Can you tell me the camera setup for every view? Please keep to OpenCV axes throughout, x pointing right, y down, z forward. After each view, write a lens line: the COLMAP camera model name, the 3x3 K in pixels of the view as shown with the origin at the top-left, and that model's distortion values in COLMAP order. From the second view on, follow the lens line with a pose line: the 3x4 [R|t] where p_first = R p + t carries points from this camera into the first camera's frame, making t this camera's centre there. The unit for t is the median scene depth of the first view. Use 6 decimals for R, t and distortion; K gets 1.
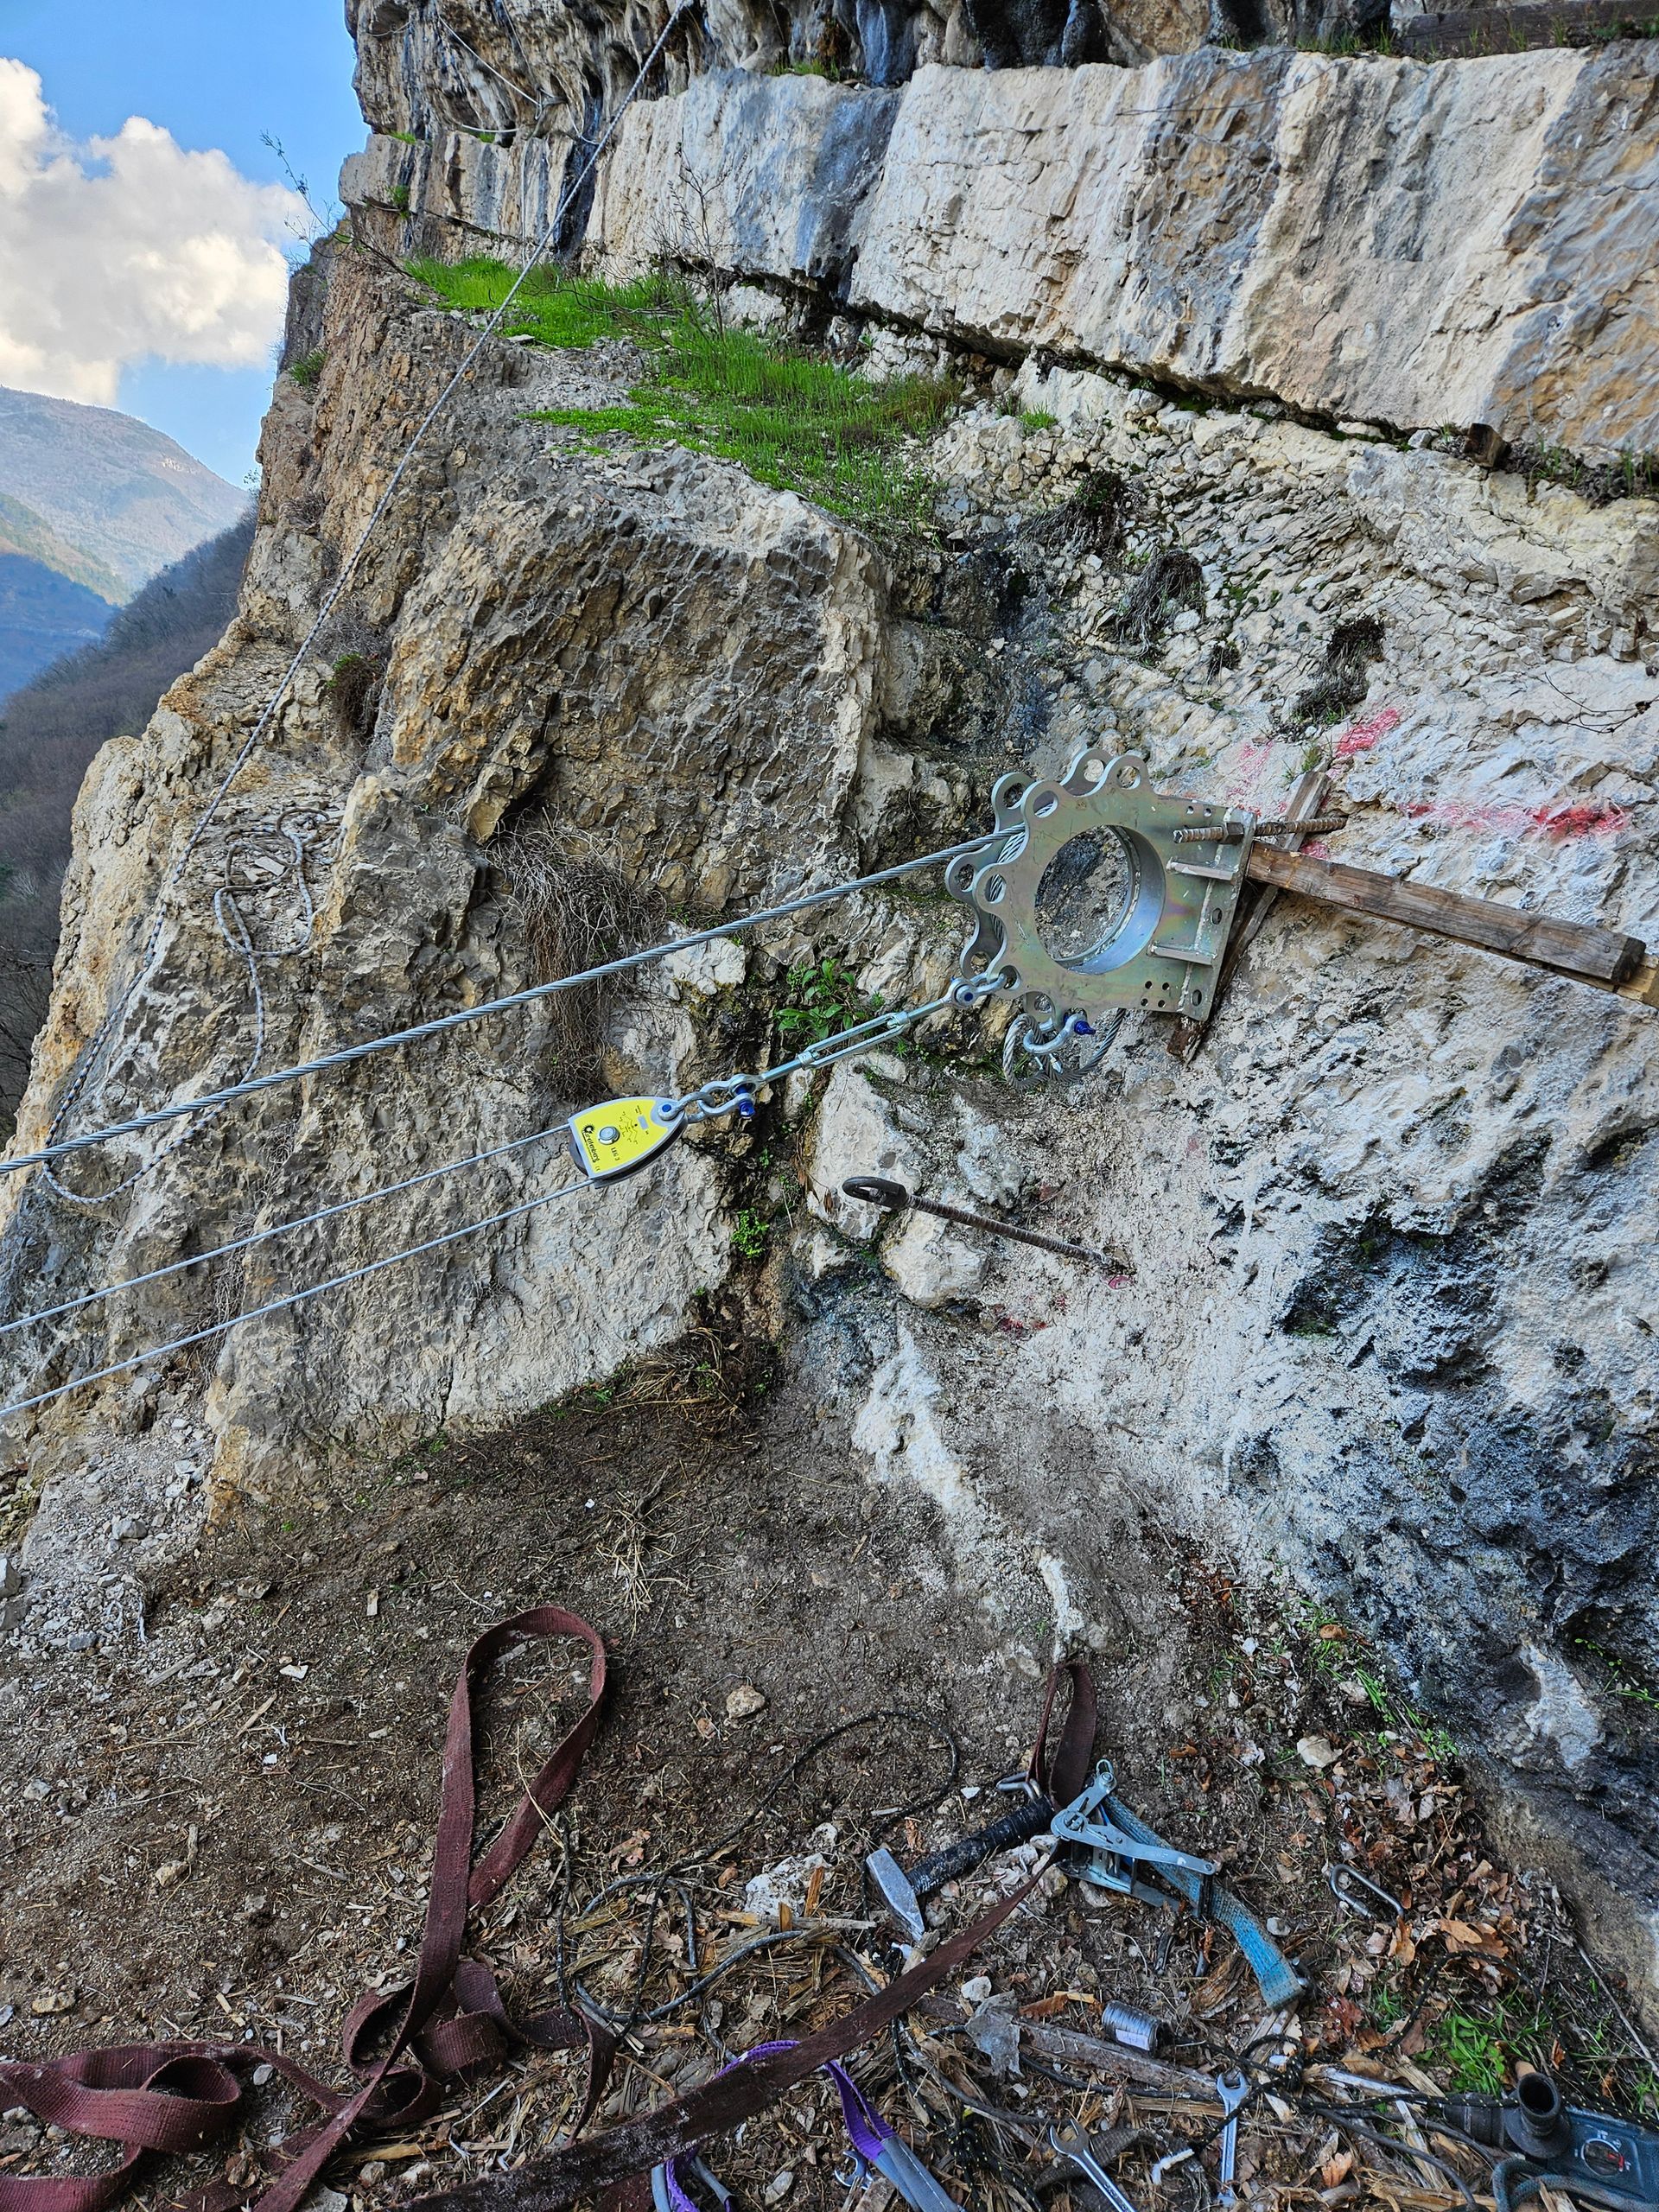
lens RADIAL K [[1470.4, 0, 895.9], [0, 1470.4, 1111.1], [0, 0, 1]] dist [0.058670, -0.054005]
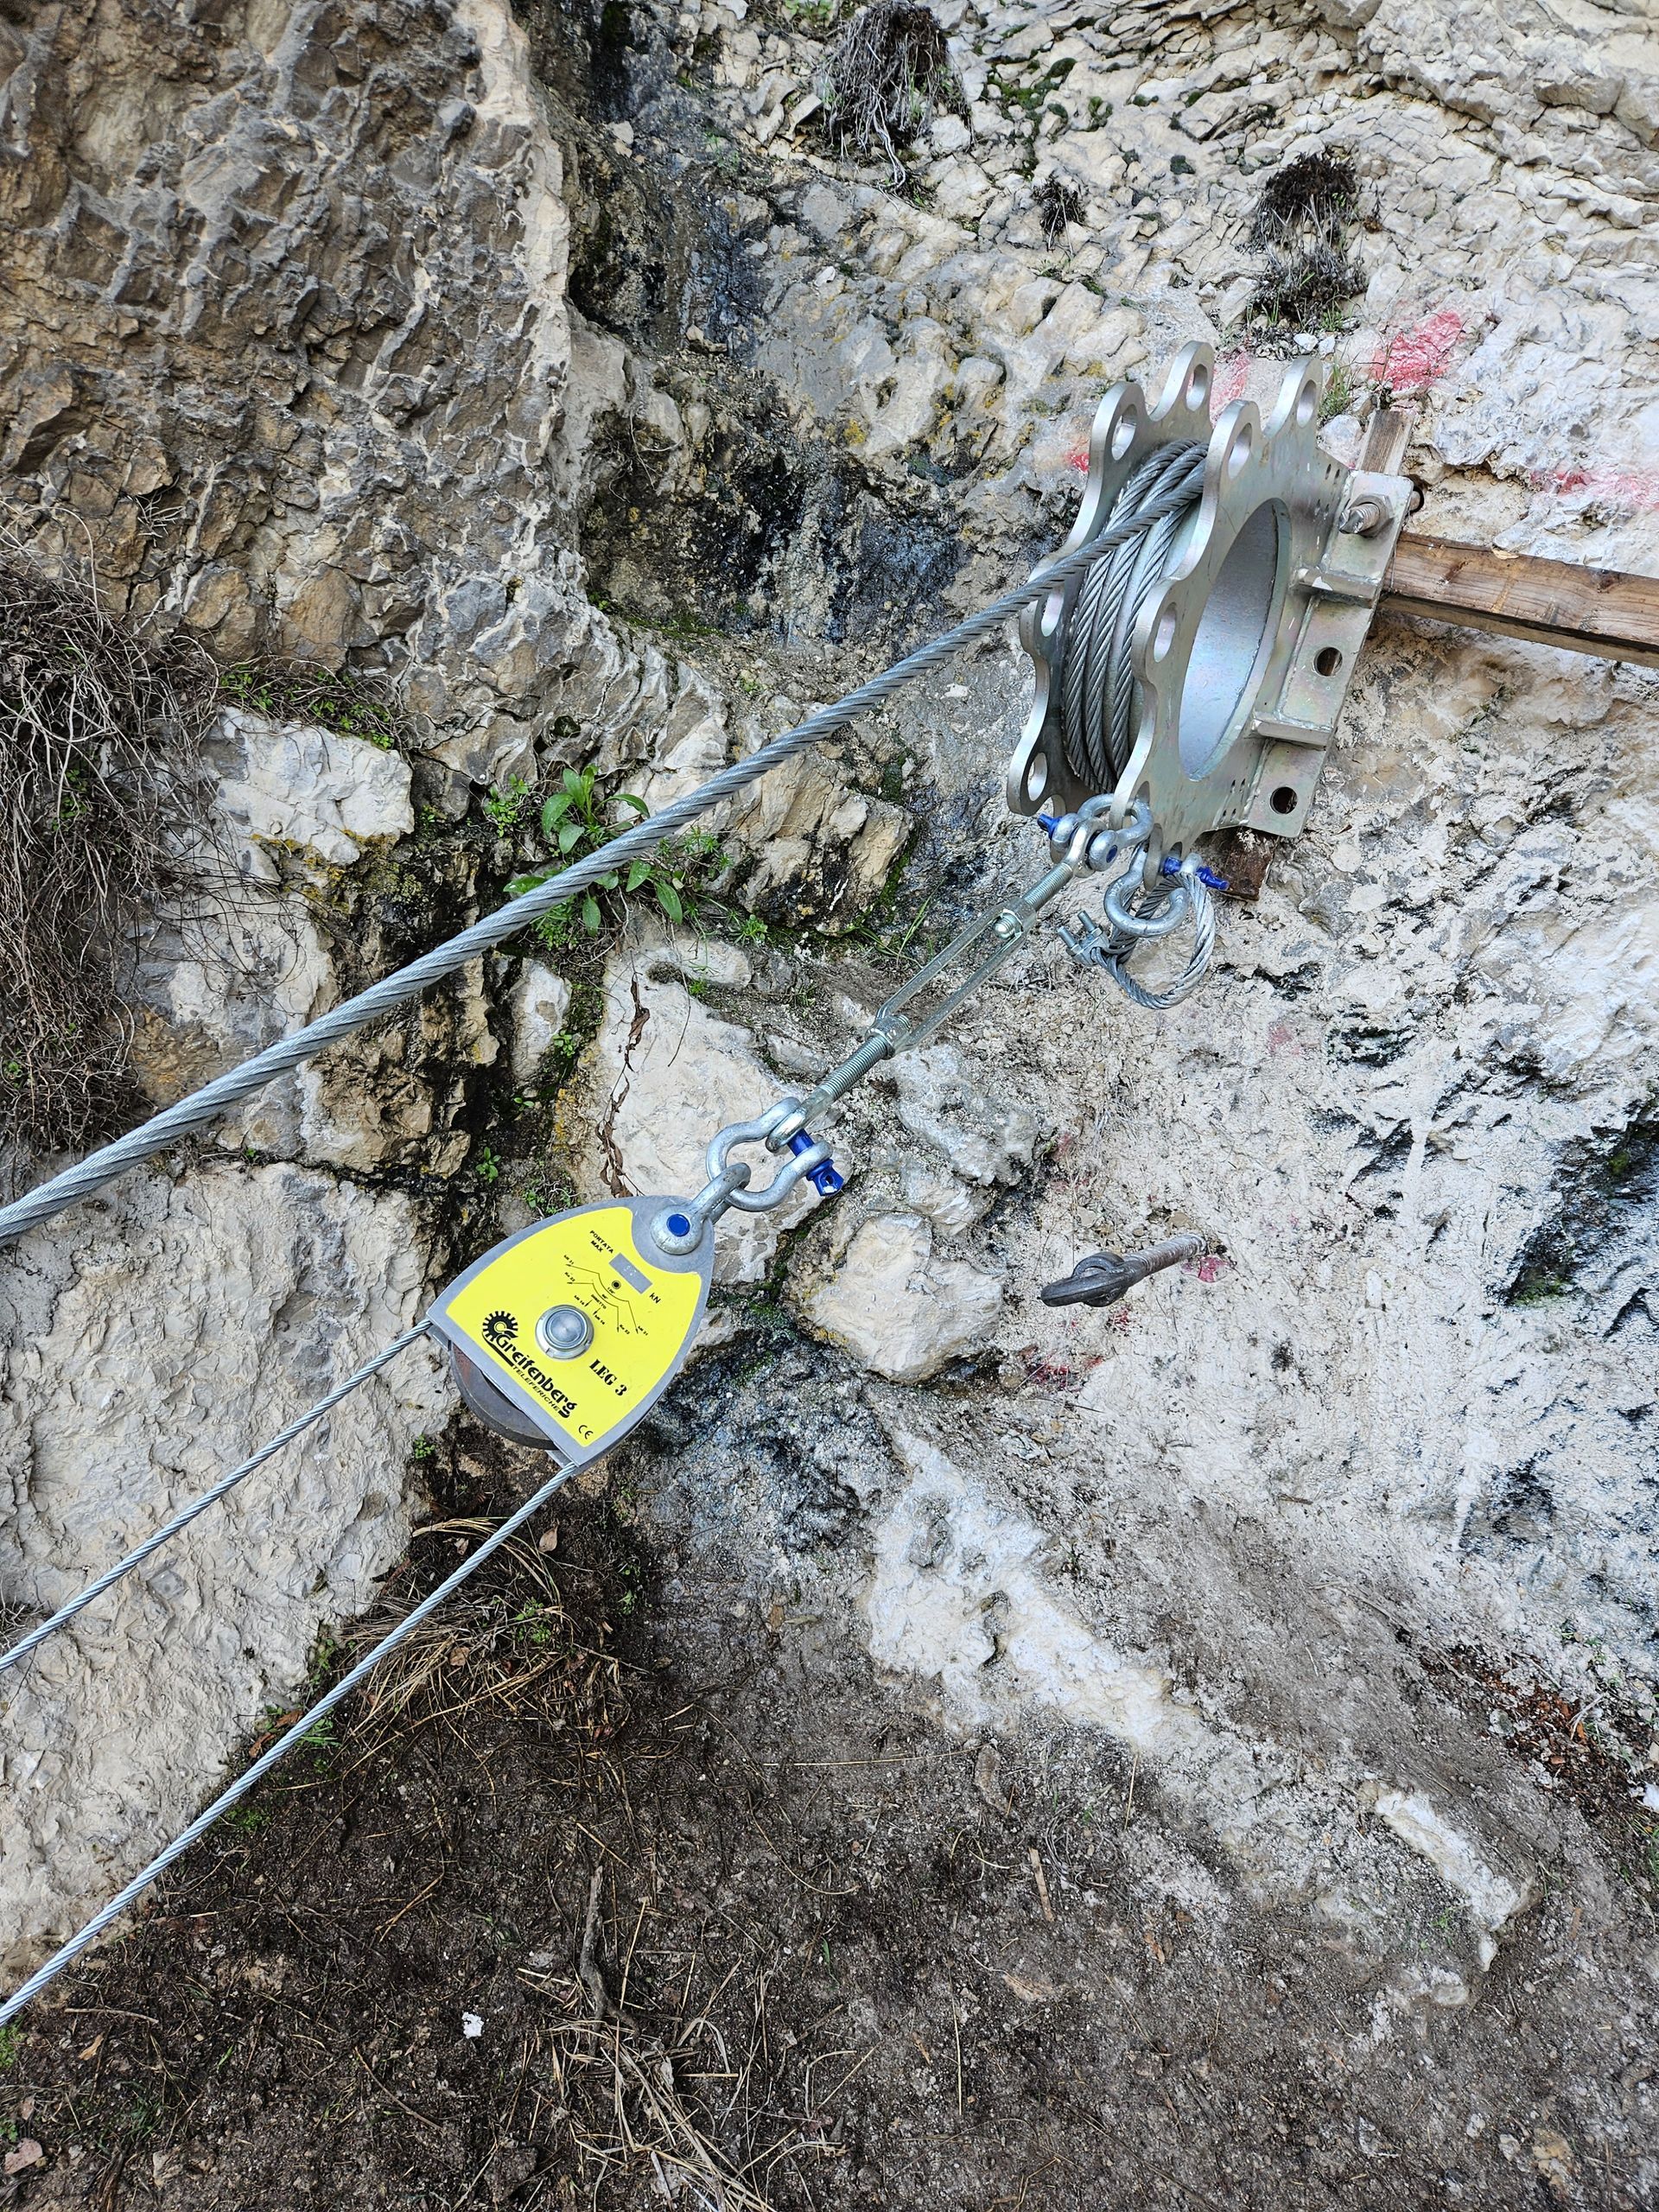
lens RADIAL K [[1470.4, 0, 895.9], [0, 1470.4, 1111.1], [0, 0, 1]] dist [0.058670, -0.054005]
pose [[0.817384, -0.205747, 0.538100, -0.264458], [0.091076, 0.968455, 0.231949, -0.100609], [-0.568849, -0.140584, 0.810338, 0.529442]]
